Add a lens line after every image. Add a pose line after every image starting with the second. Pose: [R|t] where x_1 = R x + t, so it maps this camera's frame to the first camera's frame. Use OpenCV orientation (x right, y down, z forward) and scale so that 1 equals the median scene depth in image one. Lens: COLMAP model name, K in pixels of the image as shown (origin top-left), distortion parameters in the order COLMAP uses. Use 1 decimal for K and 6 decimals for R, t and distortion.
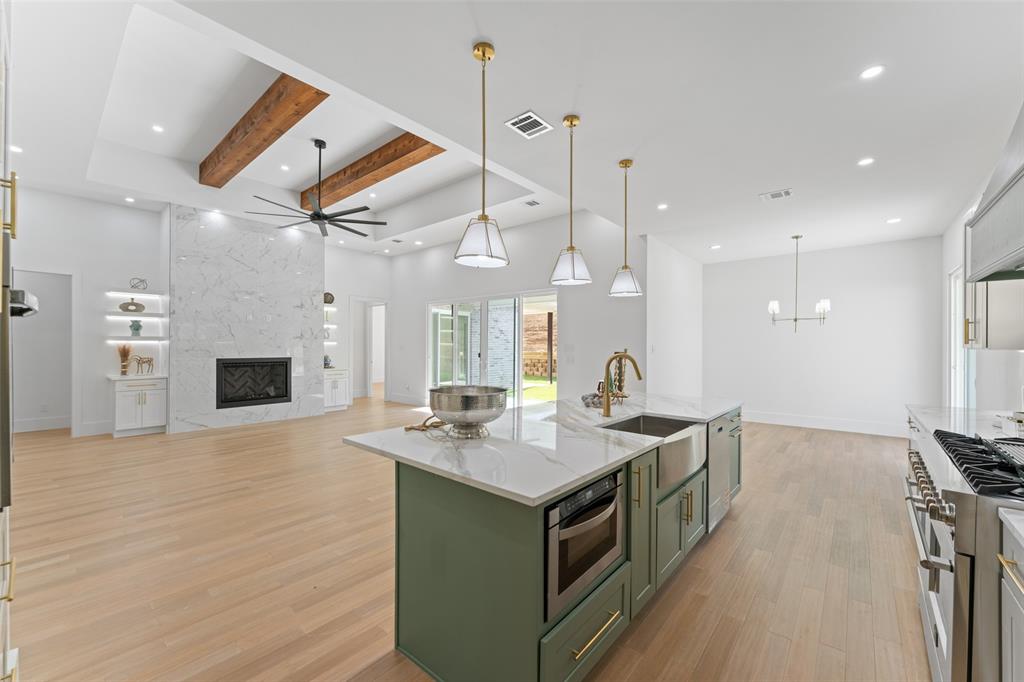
lens RADIAL K [[405.7, 0, 505.7], [0, 405.7, 346.3], [0, 0, 1]] dist [-0.003581, -0.000116]
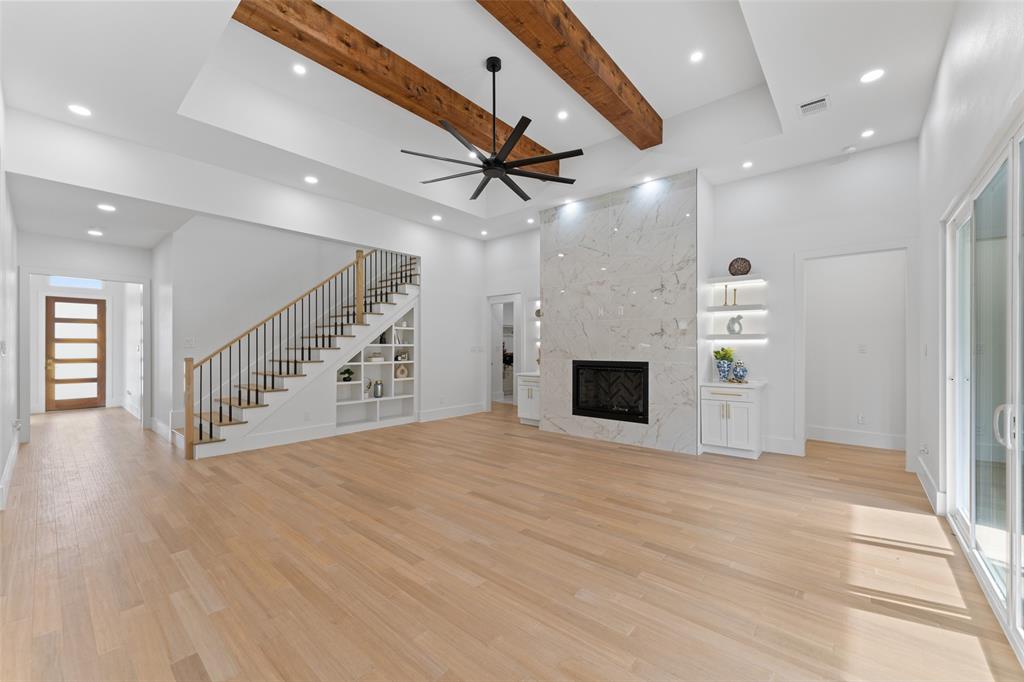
lens RADIAL K [[405.7, 0, 505.7], [0, 405.7, 346.3], [0, 0, 1]] dist [-0.003581, -0.000116]
pose [[0.000114, -0.005998, -0.999982, 0.224934], [-0.000730, 0.999982, -0.005998, 0.004654], [1.000000, 0.000731, 0.000110, 0.890422]]
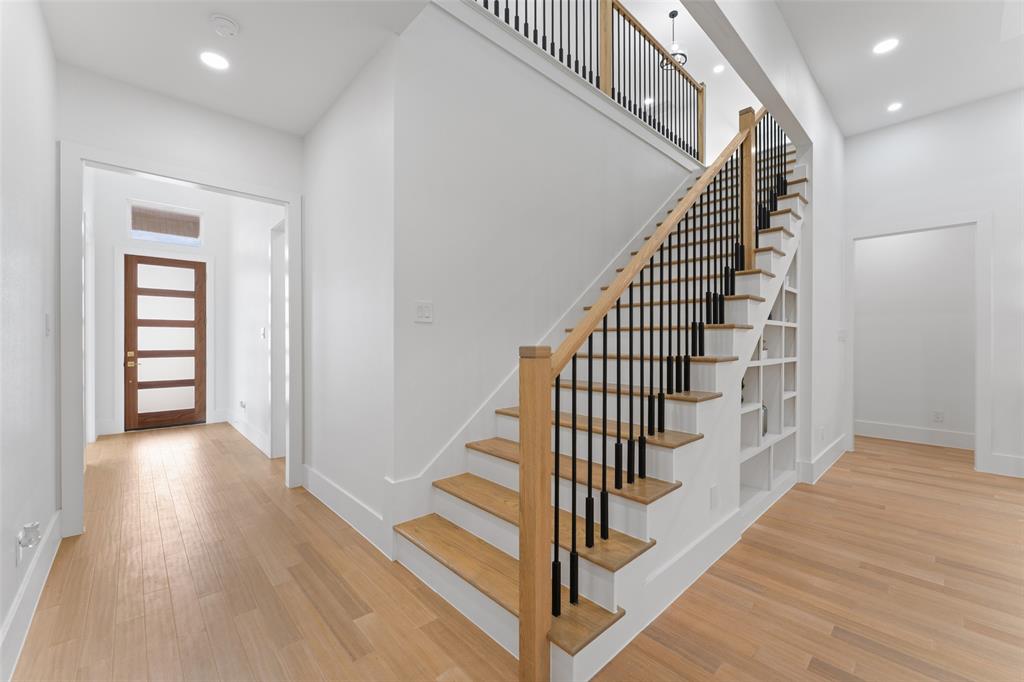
lens RADIAL K [[410.1, 0, 507.0], [0, 410.1, 343.7], [0, 0, 1]] dist [-0.007932, 0.000119]
pose [[-0.110842, 0.000765, -0.993838, -0.316273], [-0.003406, 0.999994, 0.001150, 0.020888], [0.993832, 0.003512, -0.110839, 0.299506]]
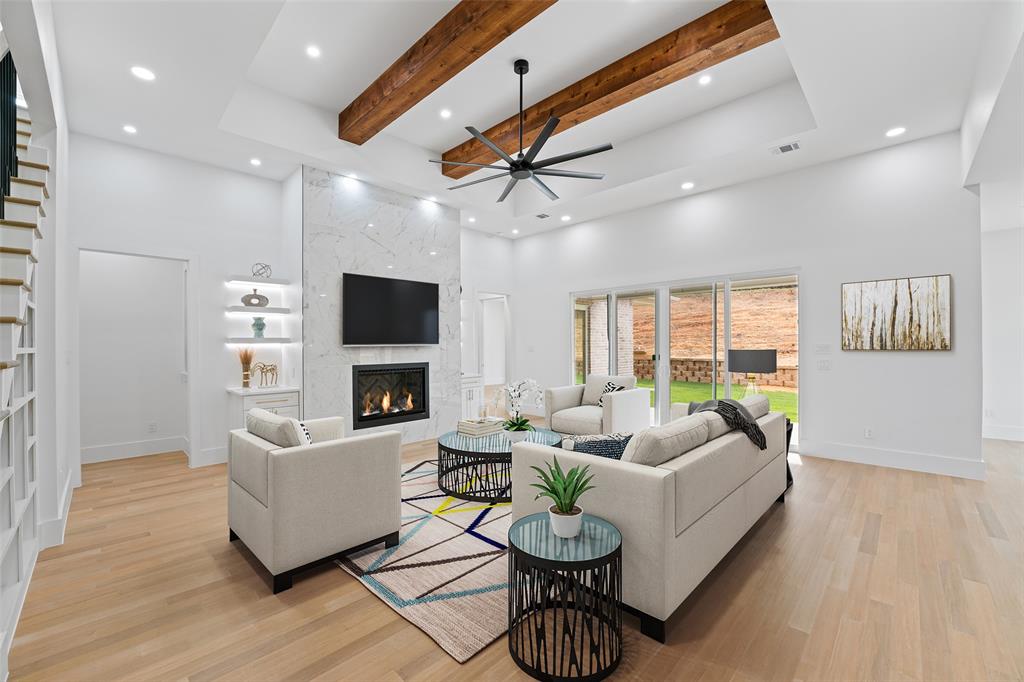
lens RADIAL K [[412.3, 0, 505.6], [0, 412.3, 345.8], [0, 0, 1]] dist [-0.022951, 0.000561]
pose [[0.997895, -0.010081, -0.064058, -0.387509], [0.010157, 0.999948, 0.000865, -0.004983], [0.064046, -0.001514, 0.997946, 0.240371]]
